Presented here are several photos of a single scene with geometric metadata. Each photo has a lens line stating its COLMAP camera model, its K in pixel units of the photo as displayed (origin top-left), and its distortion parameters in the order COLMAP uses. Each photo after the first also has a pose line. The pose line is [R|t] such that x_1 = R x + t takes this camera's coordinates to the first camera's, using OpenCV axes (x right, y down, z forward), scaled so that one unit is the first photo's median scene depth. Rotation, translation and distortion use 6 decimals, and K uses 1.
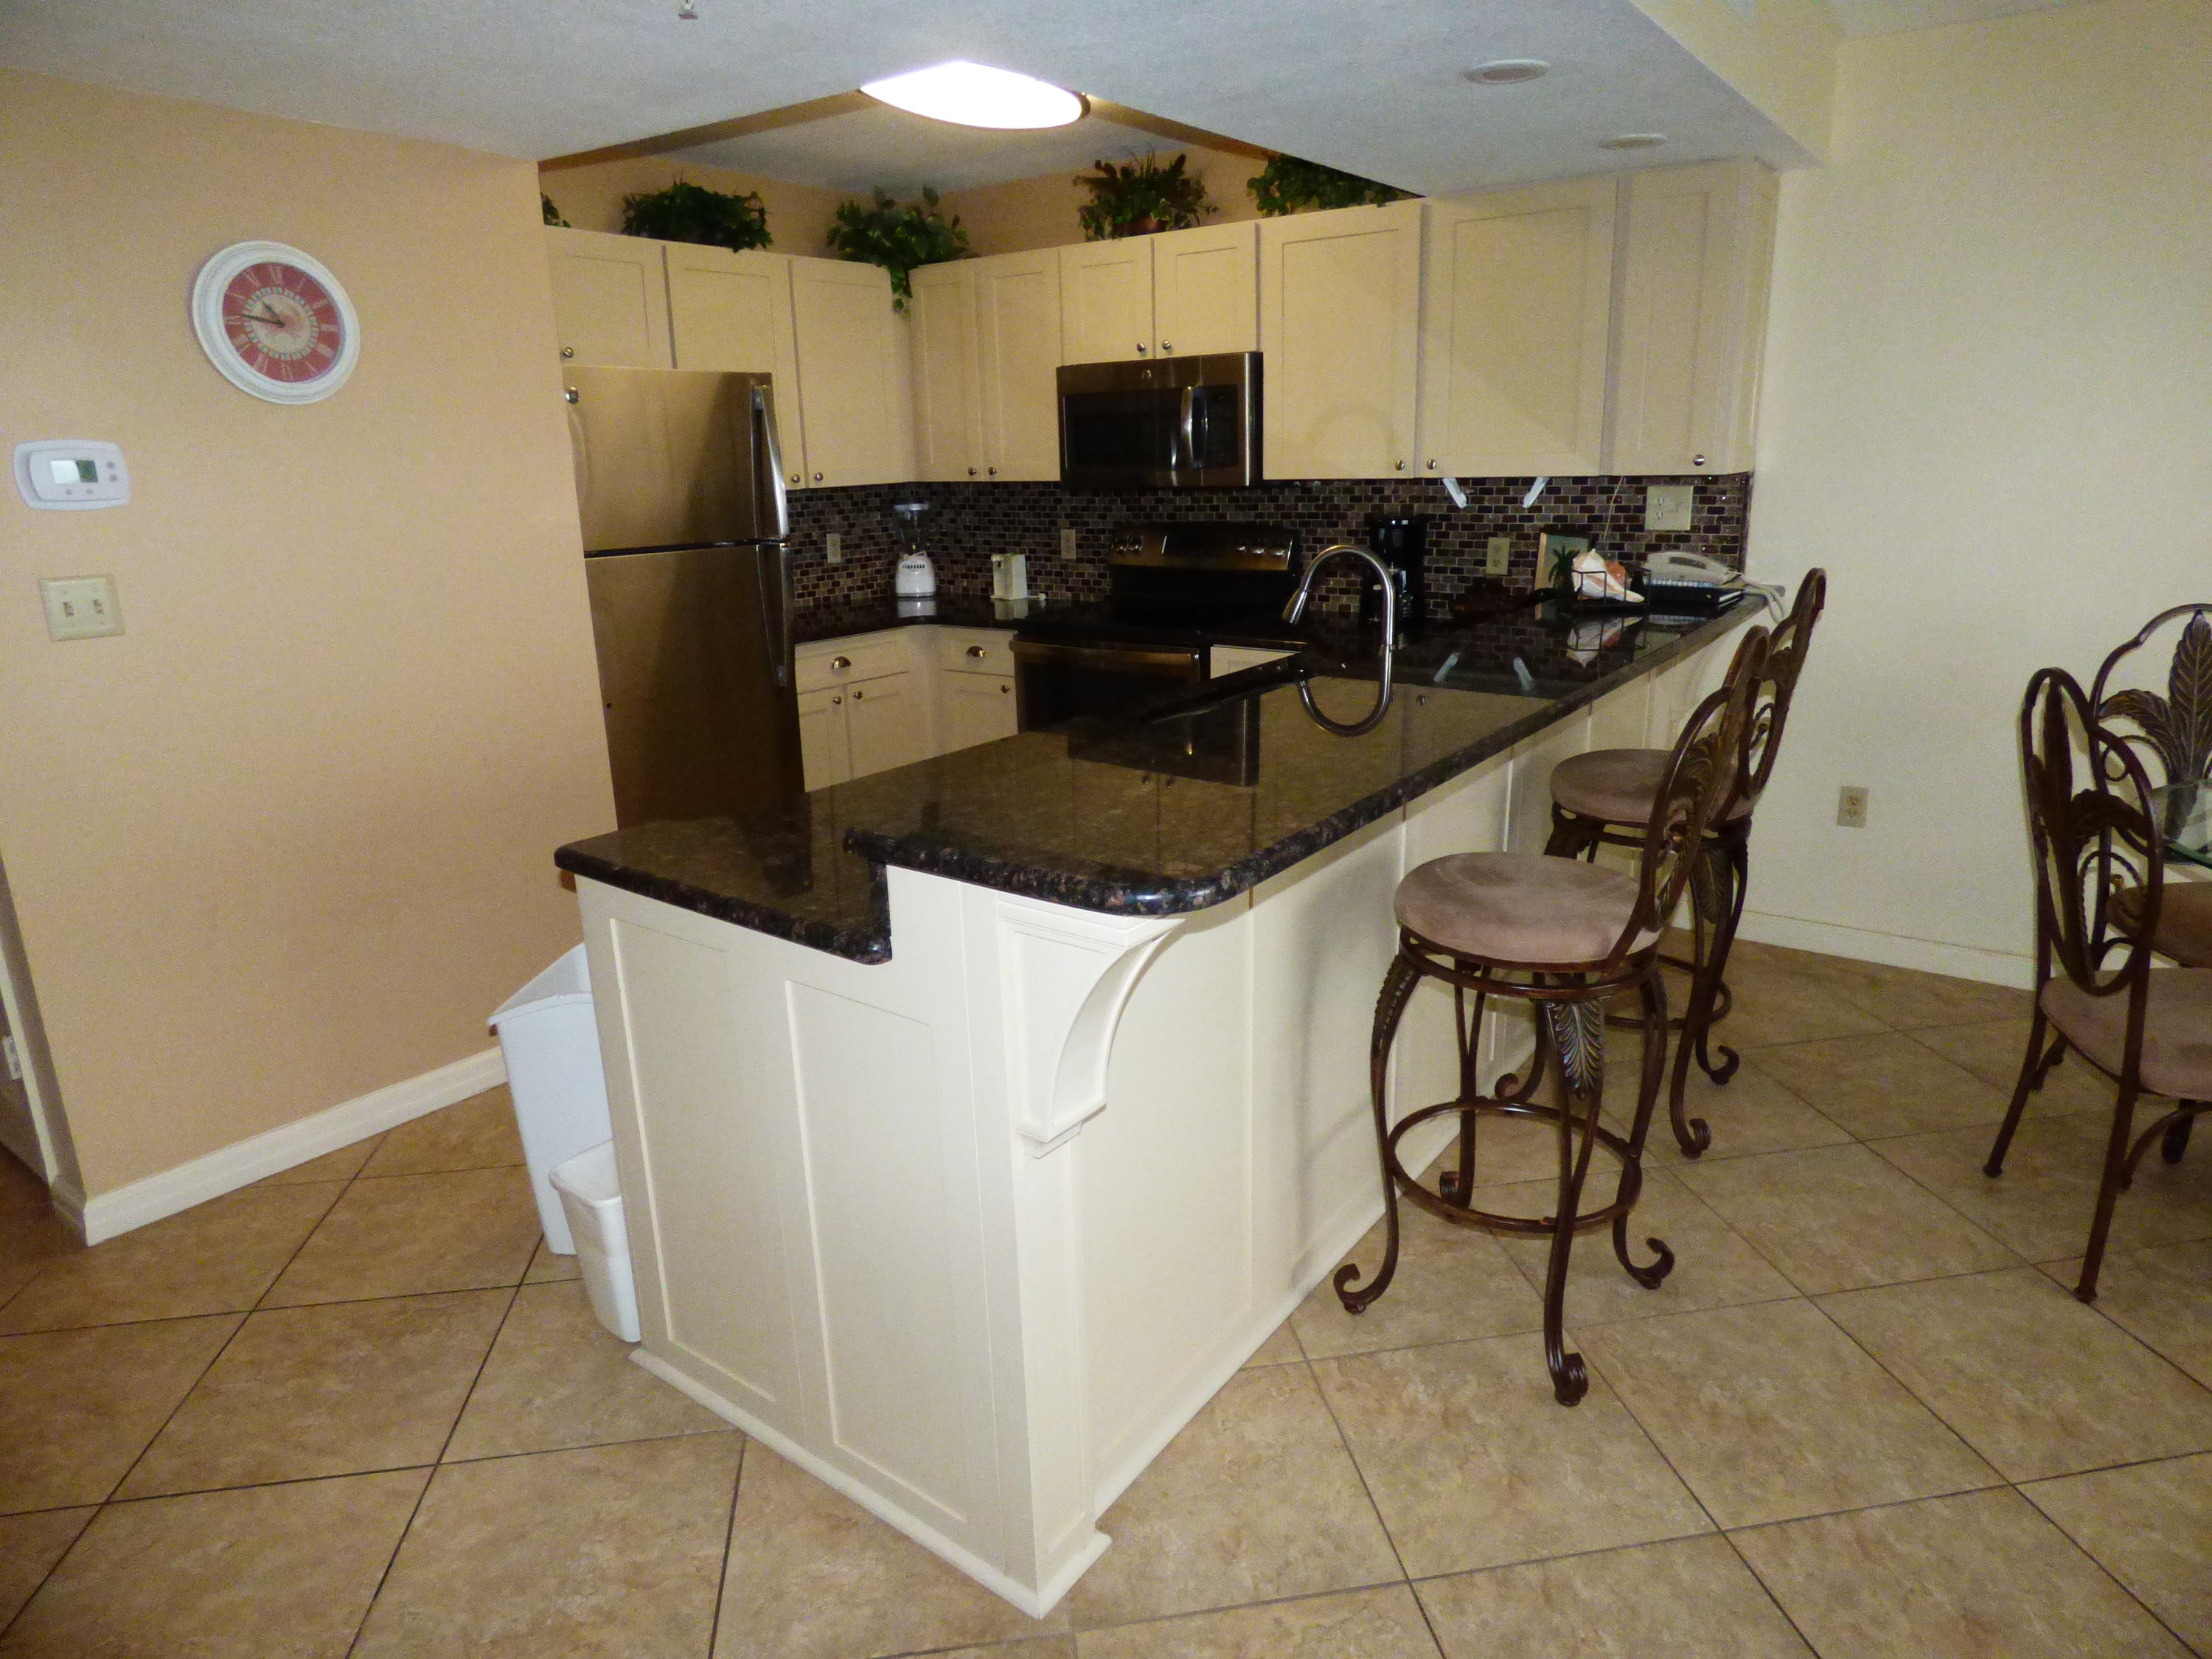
lens RADIAL K [[1312.2, 0, 1112.2], [0, 1312.2, 822.7], [0, 0, 1]] dist [-0.010838, -0.001631]
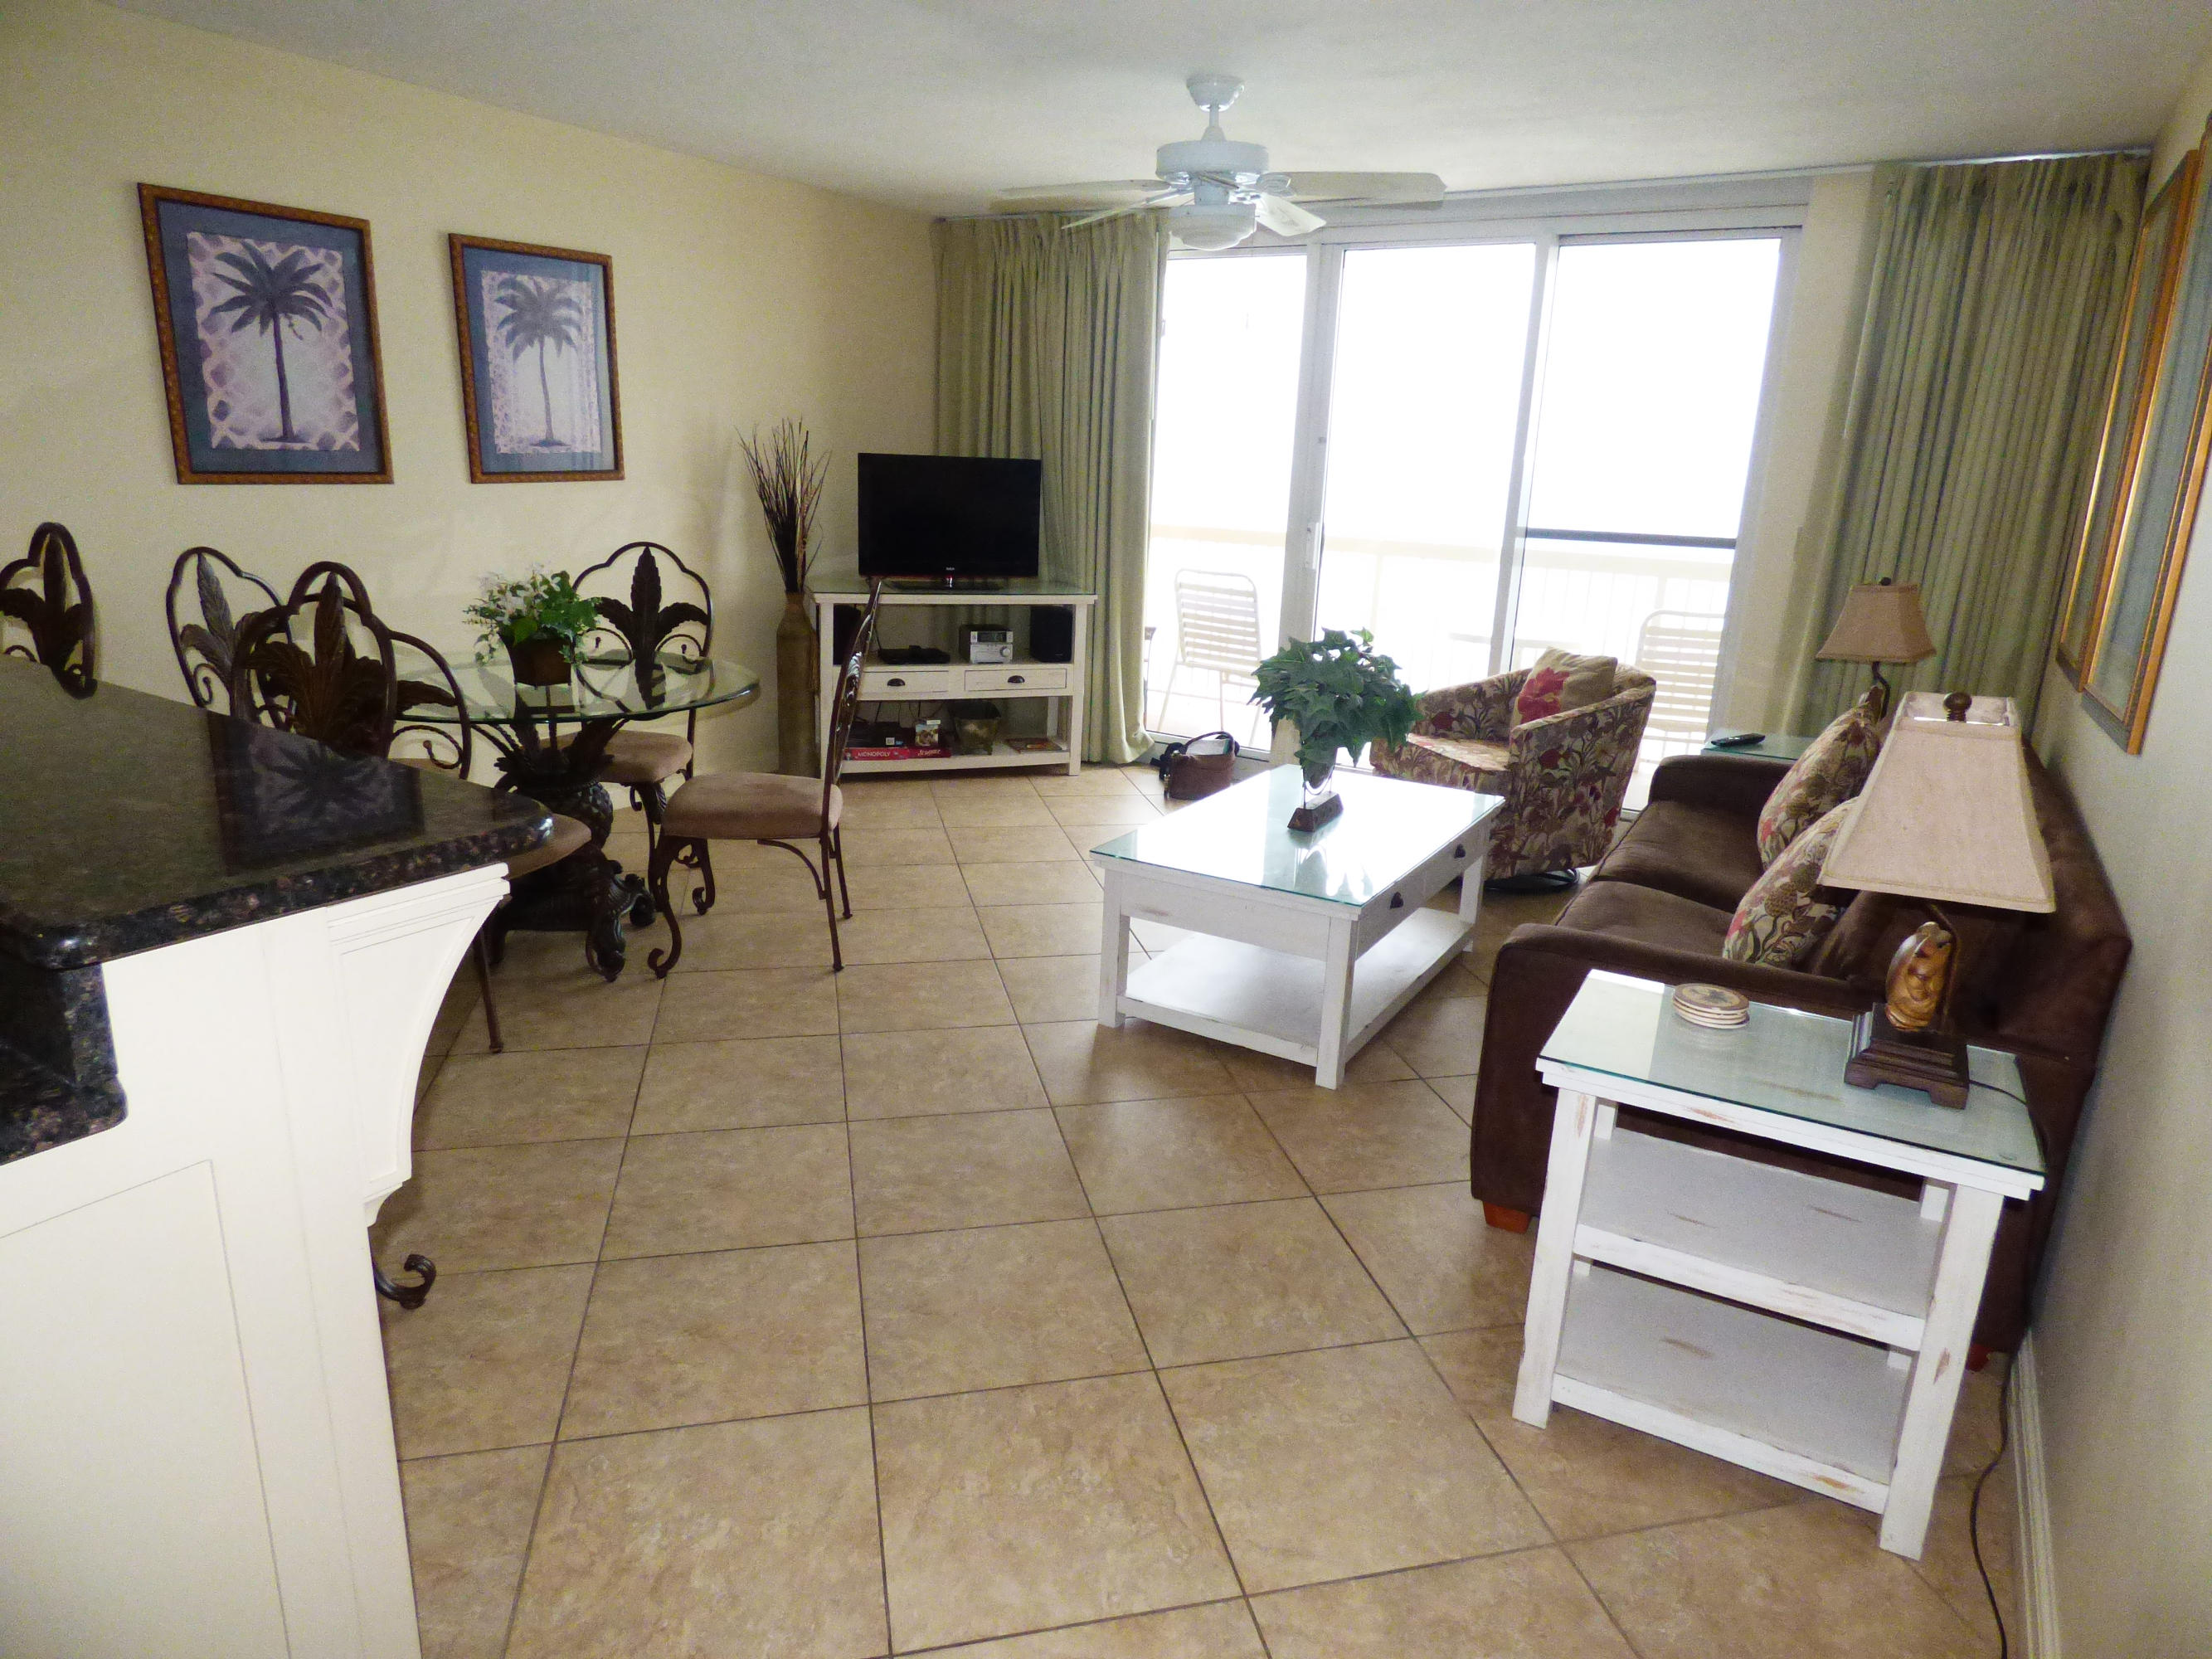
lens RADIAL K [[1312.3, 0, 1112.2], [0, 1312.3, 822.7], [0, 0, 1]] dist [-0.010838, -0.001631]
pose [[-0.076935, -0.242350, 0.967134, -0.334829], [0.225100, 0.940742, 0.253643, -0.035814], [-0.971294, 0.237215, -0.017823, 0.201302]]
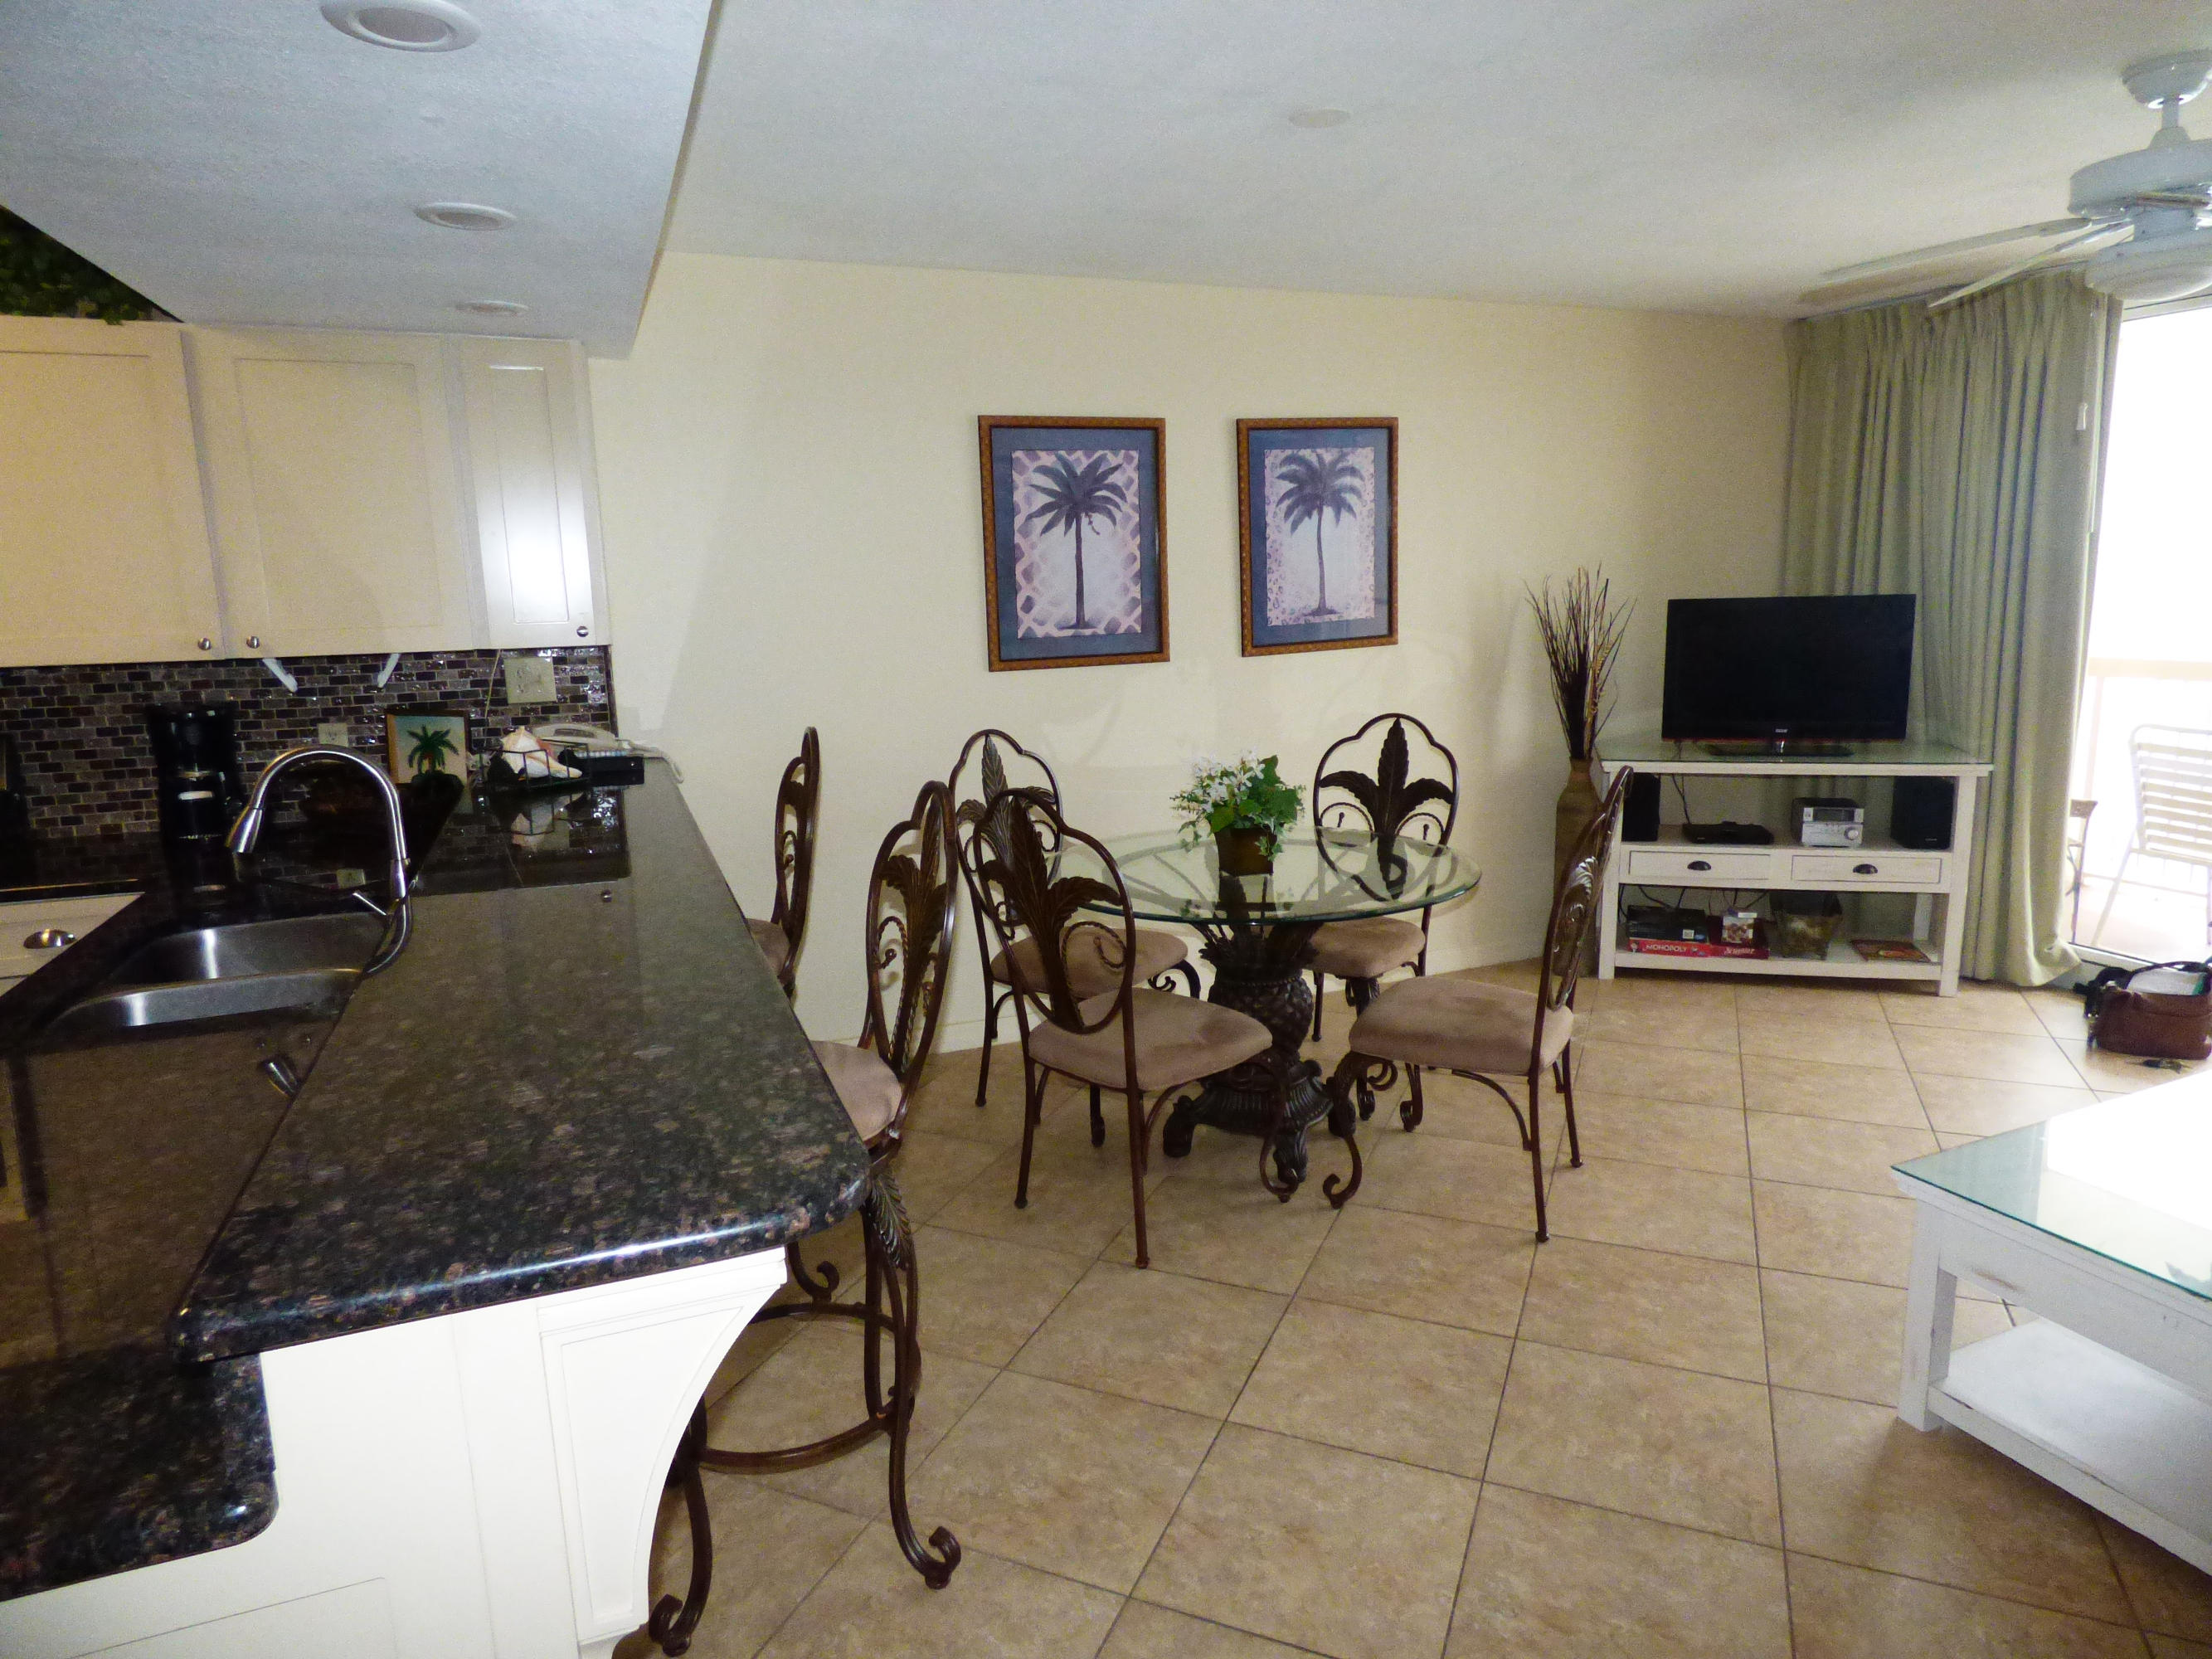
lens RADIAL K [[1309.8, 0, 1115.3], [0, 1309.8, 832.2], [0, 0, 1]] dist [-0.002151, -0.020662]
pose [[0.530711, -0.141509, 0.835656, -0.167406], [0.235006, 0.971873, 0.015328, -0.044043], [-0.814321, 0.188249, 0.549039, 0.137602]]
